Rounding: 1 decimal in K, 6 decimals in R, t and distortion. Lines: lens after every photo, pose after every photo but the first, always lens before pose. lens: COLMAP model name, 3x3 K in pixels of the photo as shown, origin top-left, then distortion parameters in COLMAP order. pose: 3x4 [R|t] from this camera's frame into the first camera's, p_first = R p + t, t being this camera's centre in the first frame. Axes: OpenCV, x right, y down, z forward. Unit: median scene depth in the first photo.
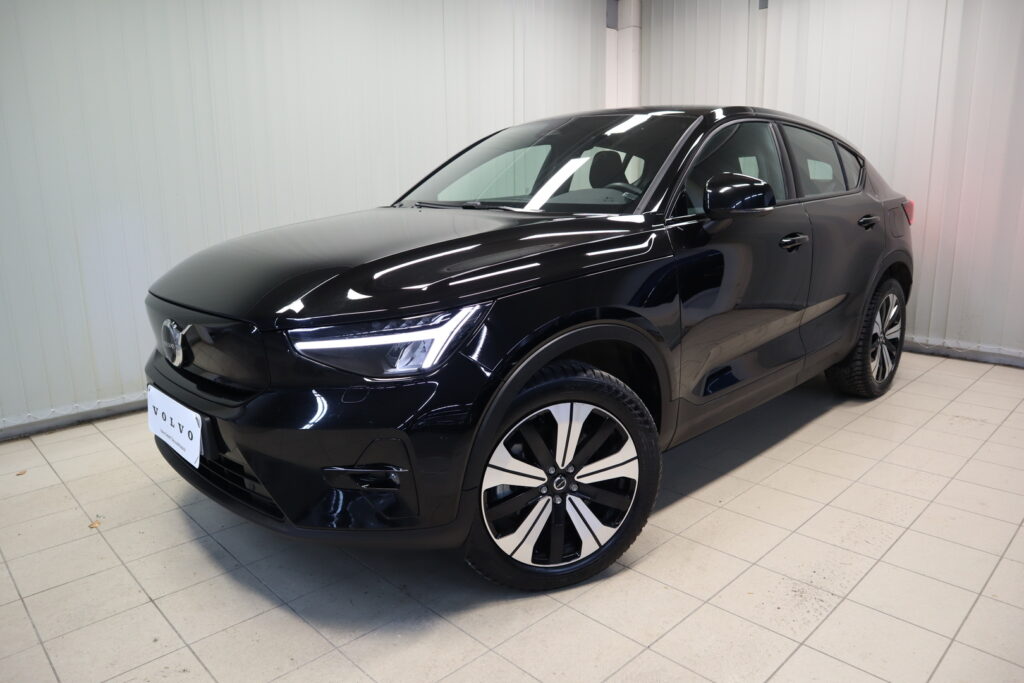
lens RADIAL K [[707.5, 0, 521.5], [0, 707.5, 343.8], [0, 0, 1]] dist [-0.094218, 0.055378]
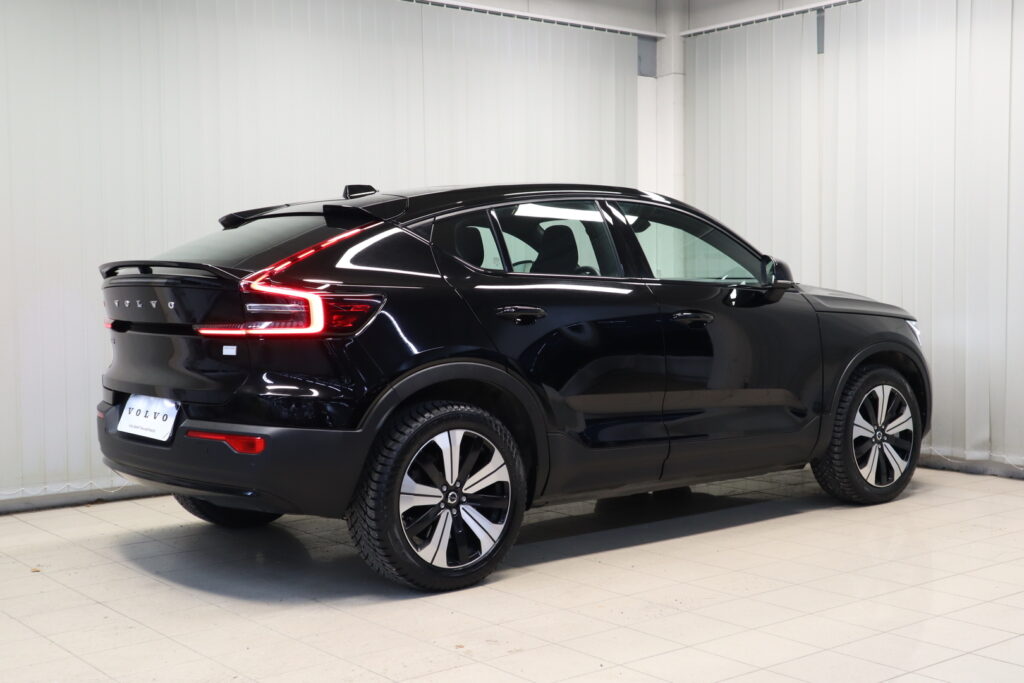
lens RADIAL K [[1263.0, 0, 507.2], [0, 1263.0, 337.4], [0, 0, 1]] dist [0.067268, 0.000000]
pose [[0.994224, 0.008200, -0.107007, 0.244082], [-0.027020, 0.984084, -0.175639, 0.190609], [0.103863, 0.177516, 0.978622, -0.736868]]
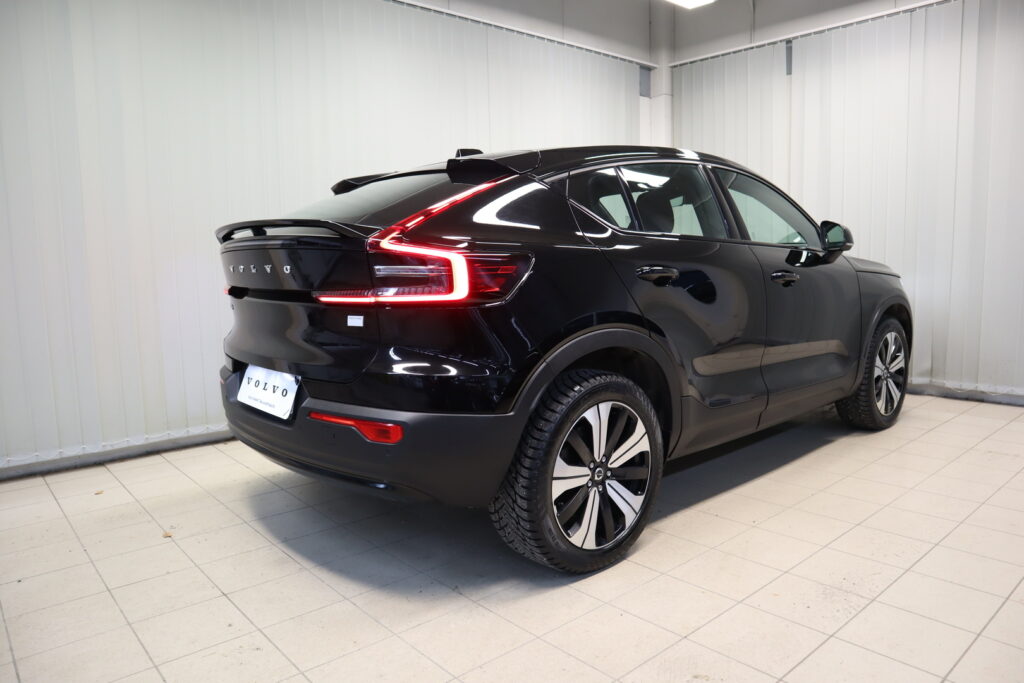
lens RADIAL K [[707.5, 0, 516.9], [0, 707.5, 338.3], [0, 0, 1]] dist [-0.094218, 0.055378]
pose [[0.998405, 0.001645, -0.056438, -0.010222], [-0.007566, 0.994458, -0.104861, 0.057593], [0.055953, 0.105120, 0.992884, -0.074939]]
